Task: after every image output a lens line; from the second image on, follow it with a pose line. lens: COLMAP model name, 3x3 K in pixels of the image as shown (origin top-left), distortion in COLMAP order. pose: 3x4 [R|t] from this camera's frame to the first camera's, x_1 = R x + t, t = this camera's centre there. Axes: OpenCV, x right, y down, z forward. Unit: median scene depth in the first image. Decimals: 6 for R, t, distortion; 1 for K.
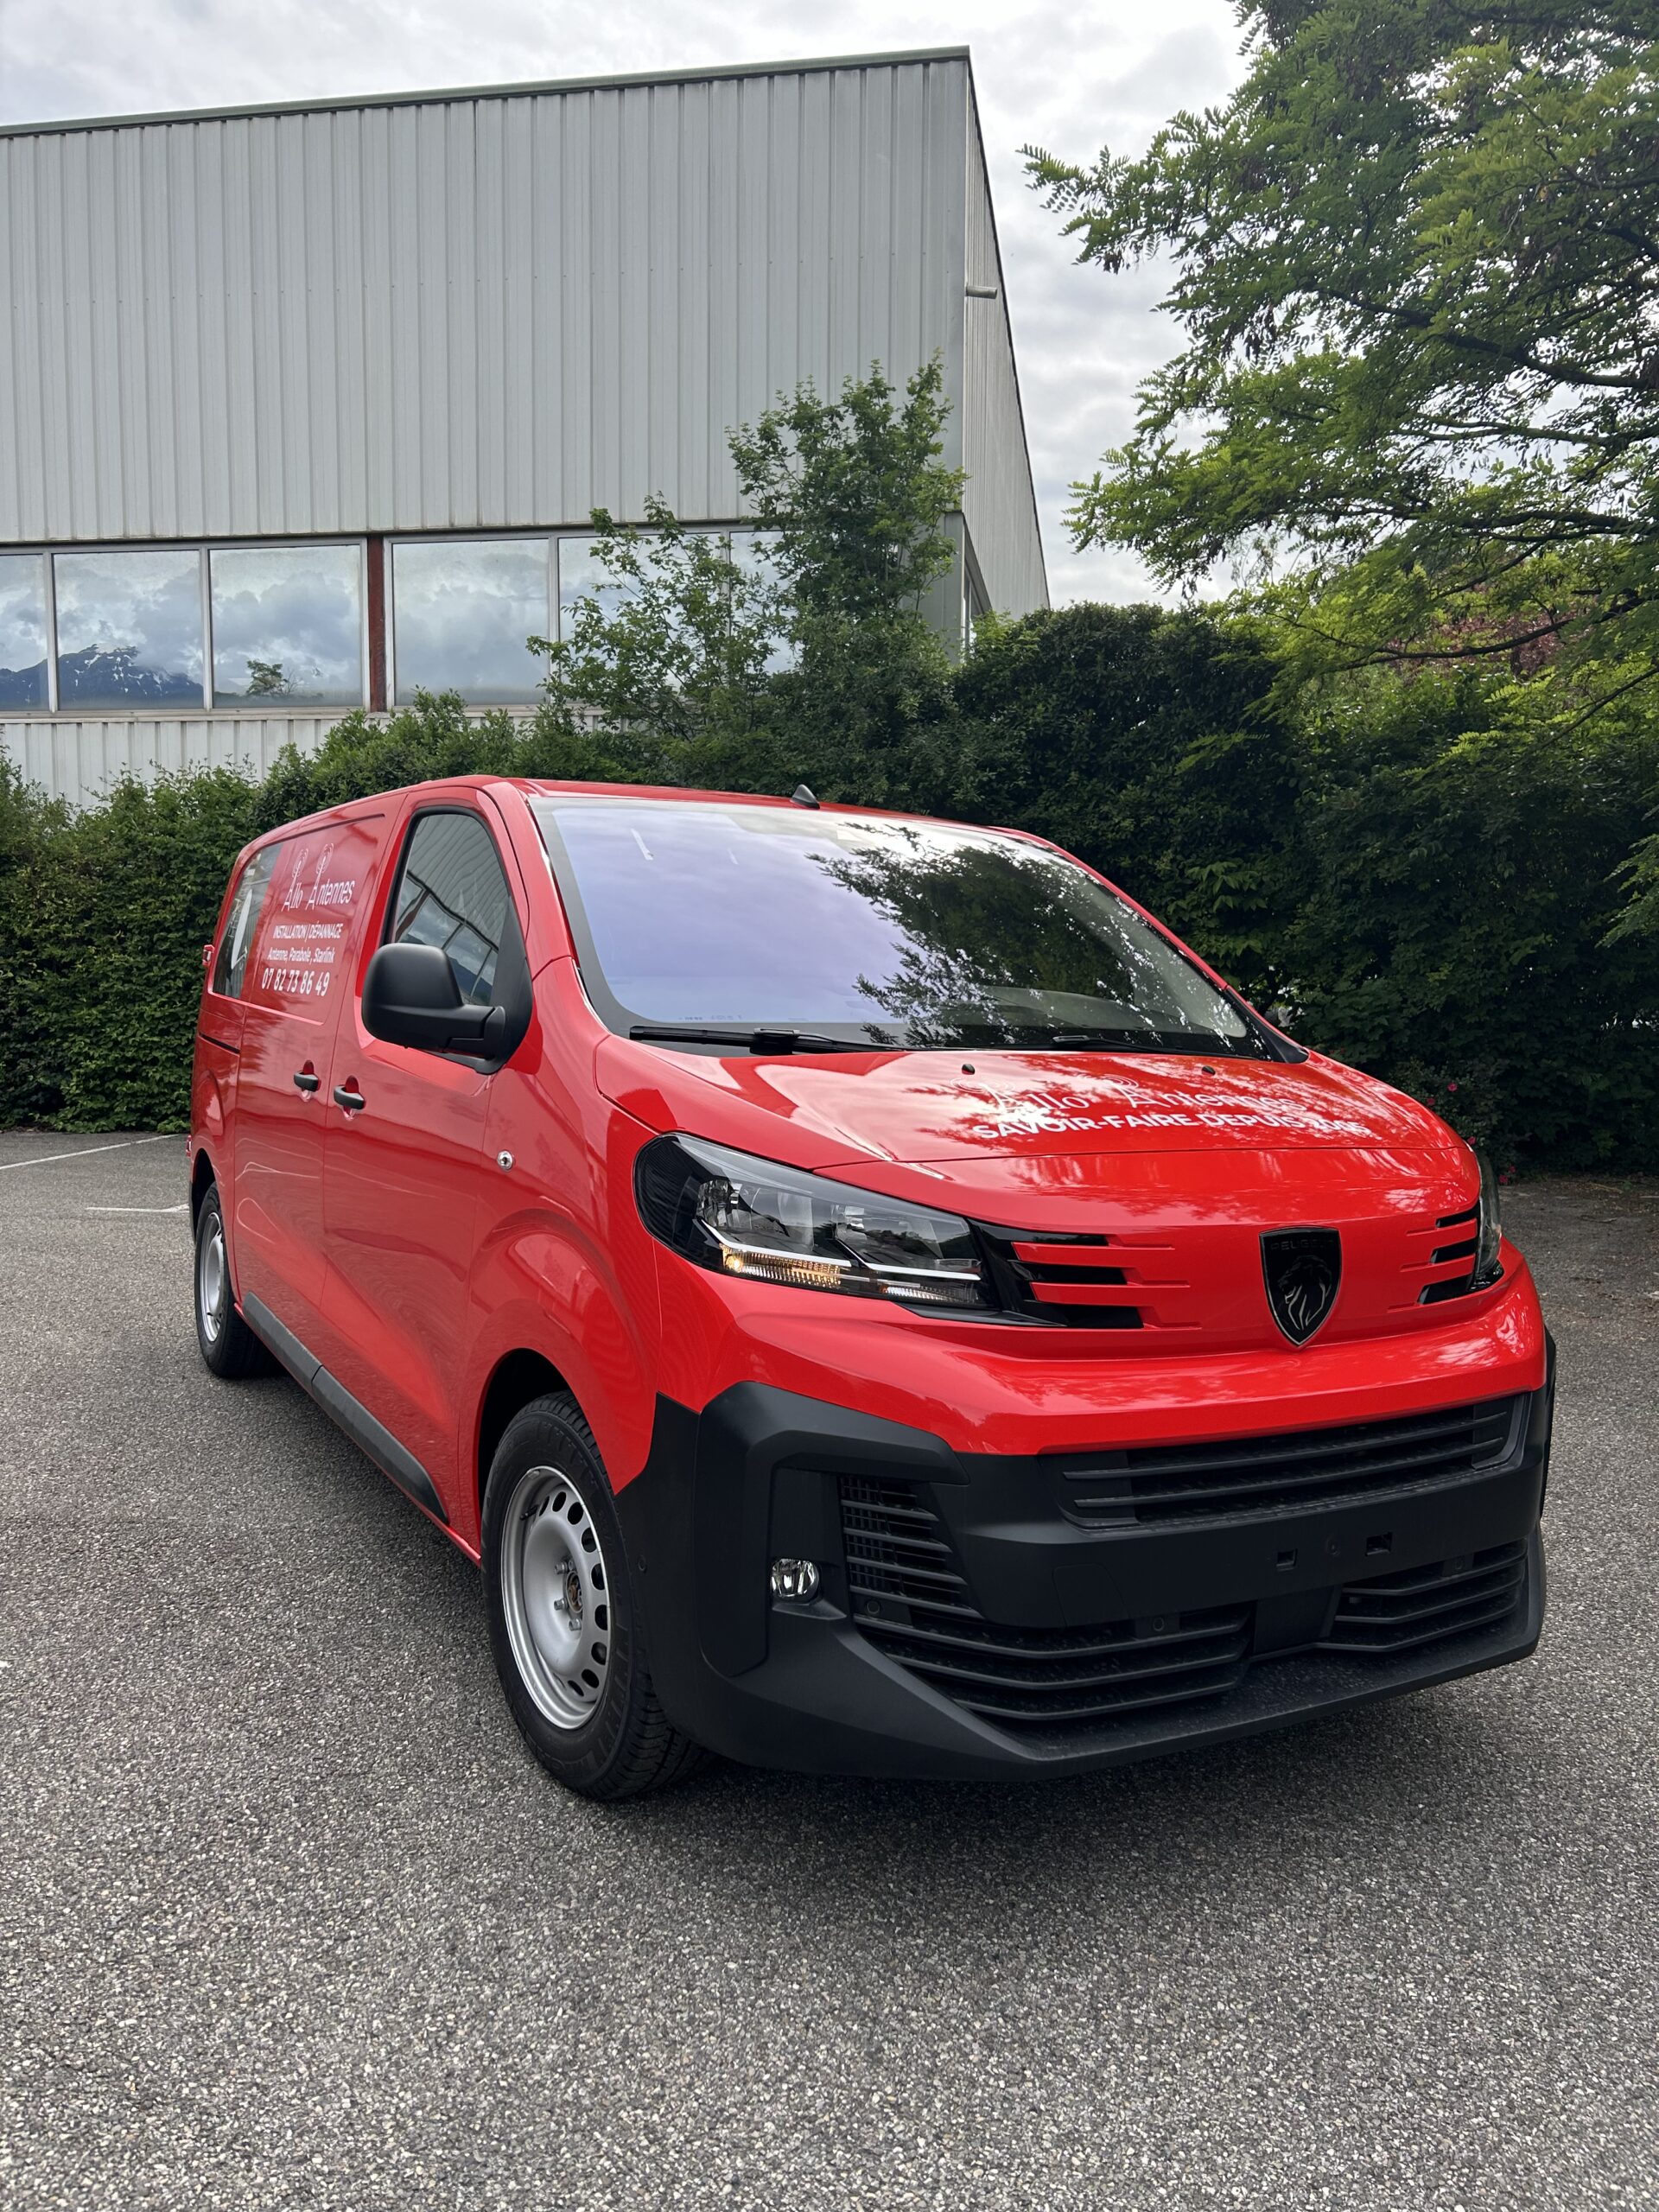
lens RADIAL K [[1665.5, 0, 821.9], [0, 1665.5, 1105.9], [0, 0, 1]] dist [0.042570, -0.057108]
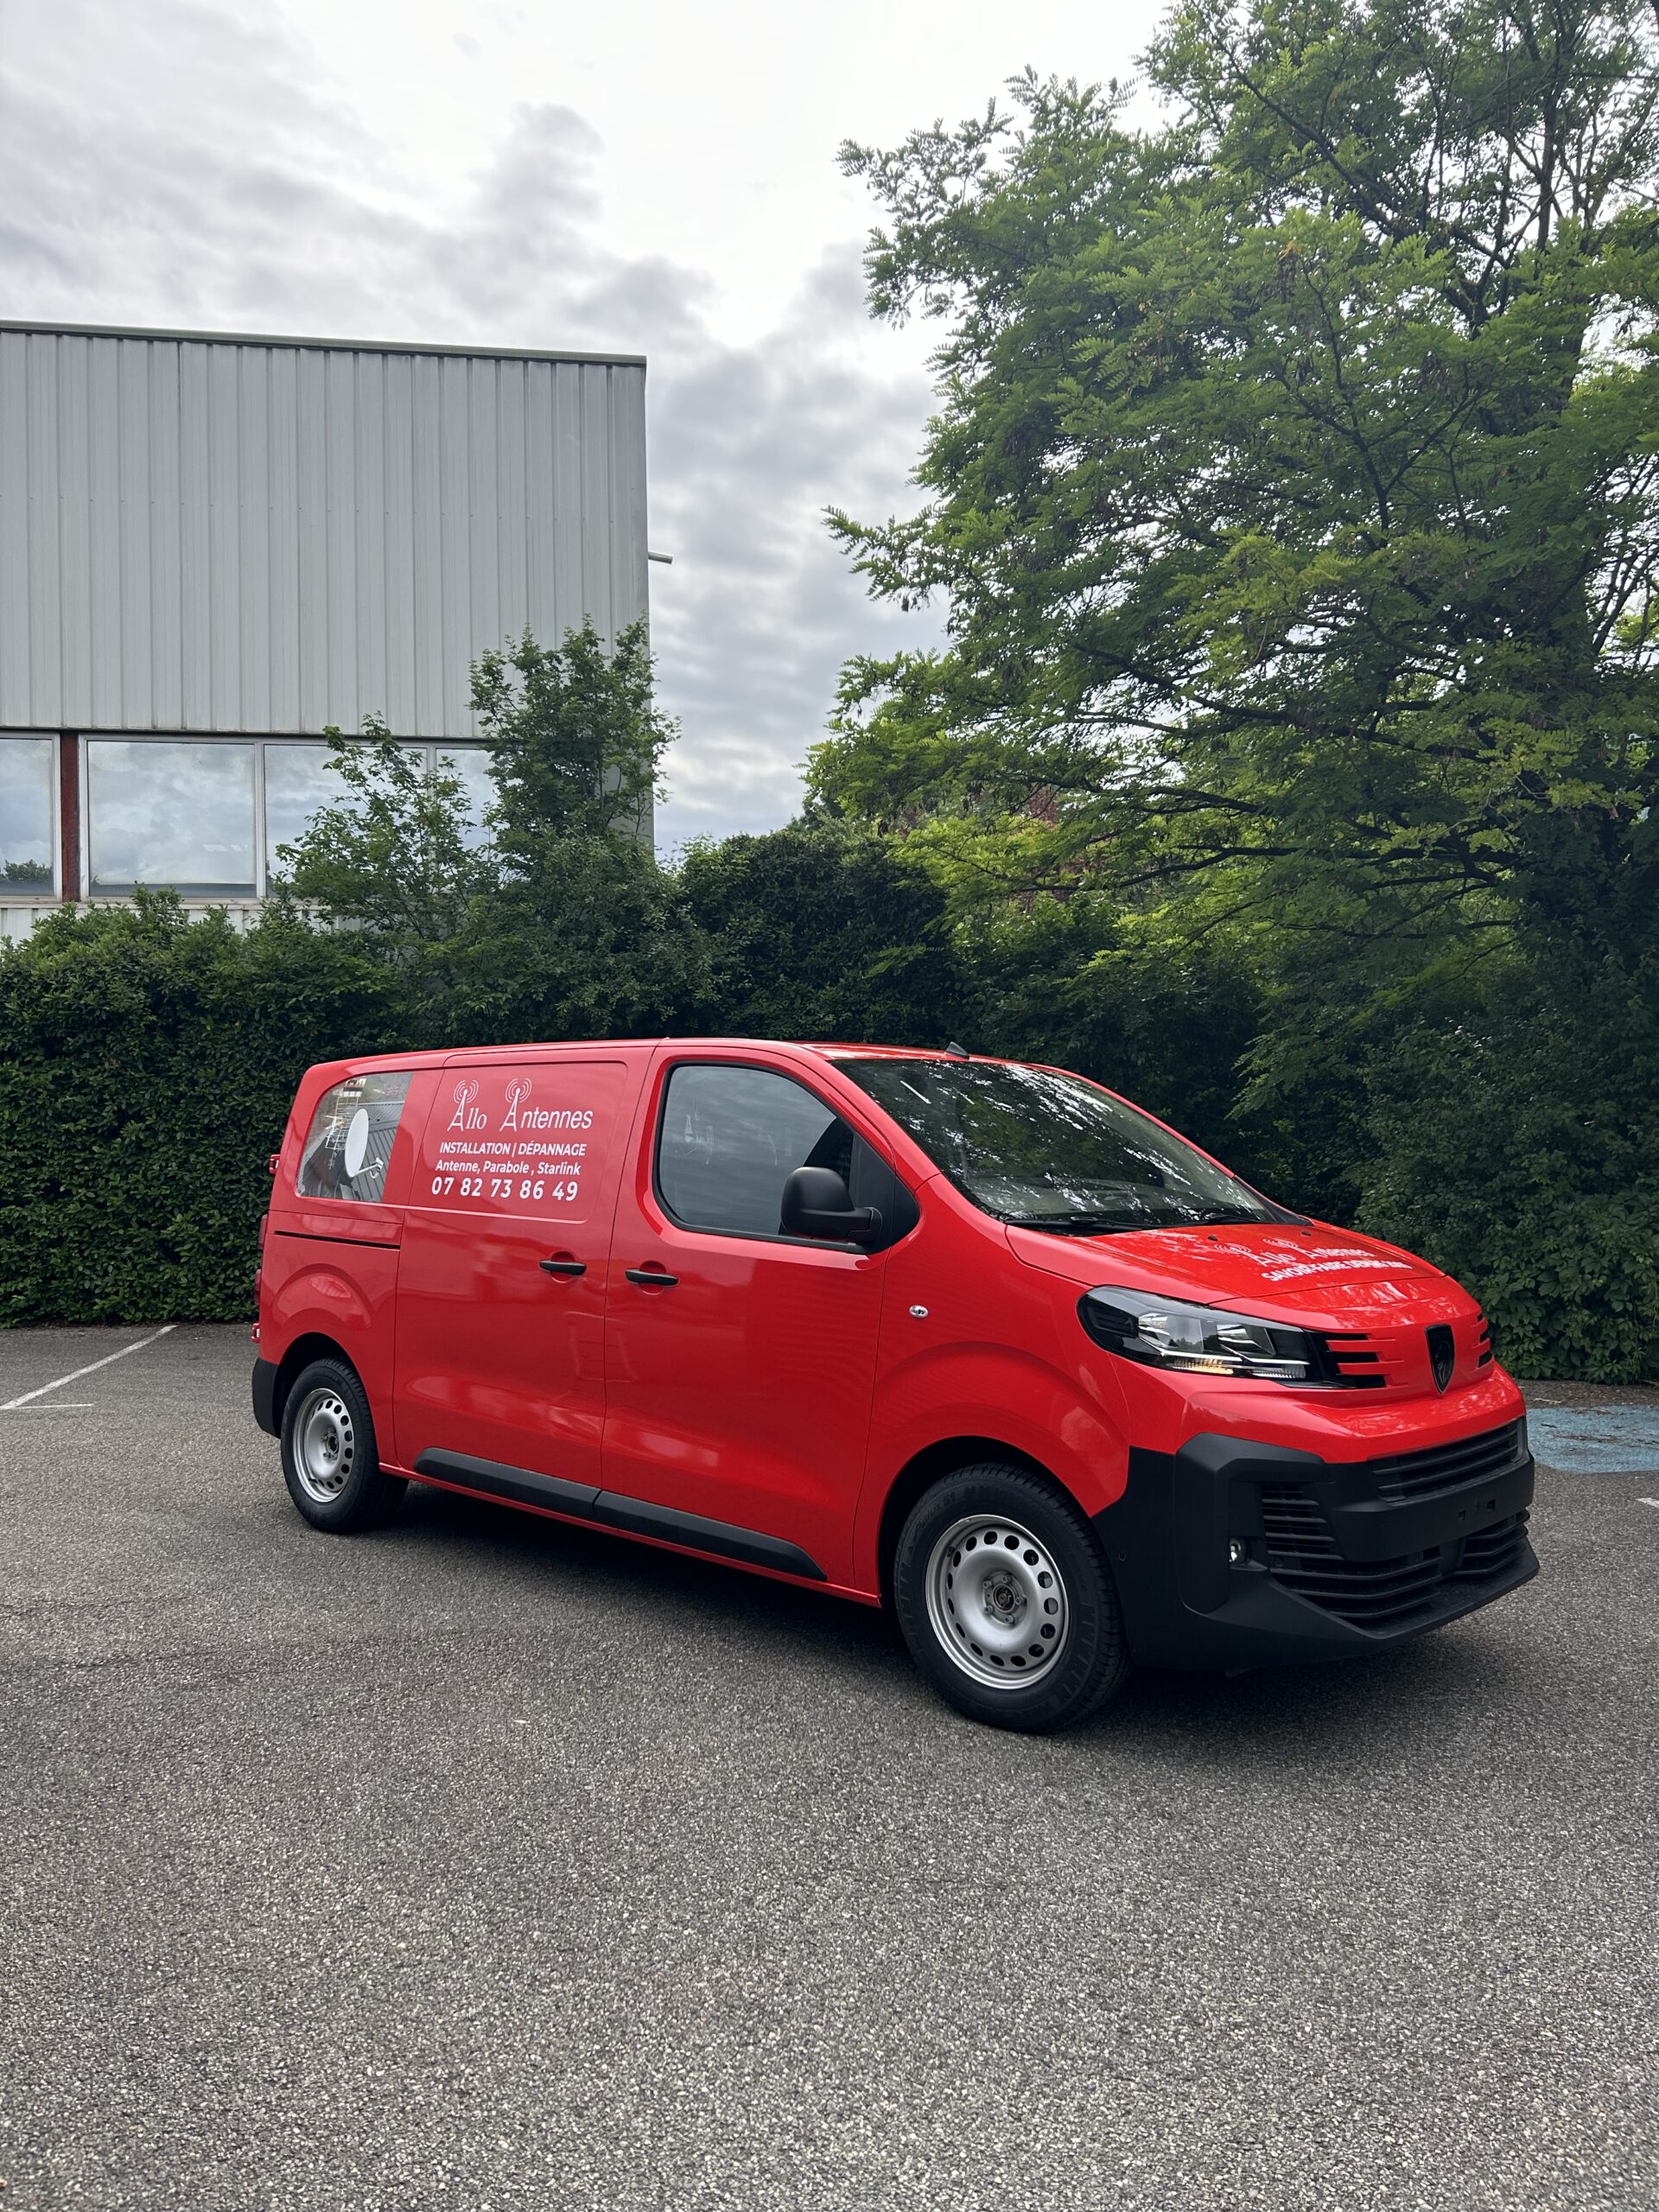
lens RADIAL K [[1665.5, 0, 825.7], [0, 1665.5, 1094.9], [0, 0, 1]] dist [0.042570, -0.057108]
pose [[0.951487, -0.013750, 0.307383, -0.185929], [0.044673, 0.994589, -0.093793, -0.006470], [-0.304430, 0.102974, 0.946952, -0.103990]]
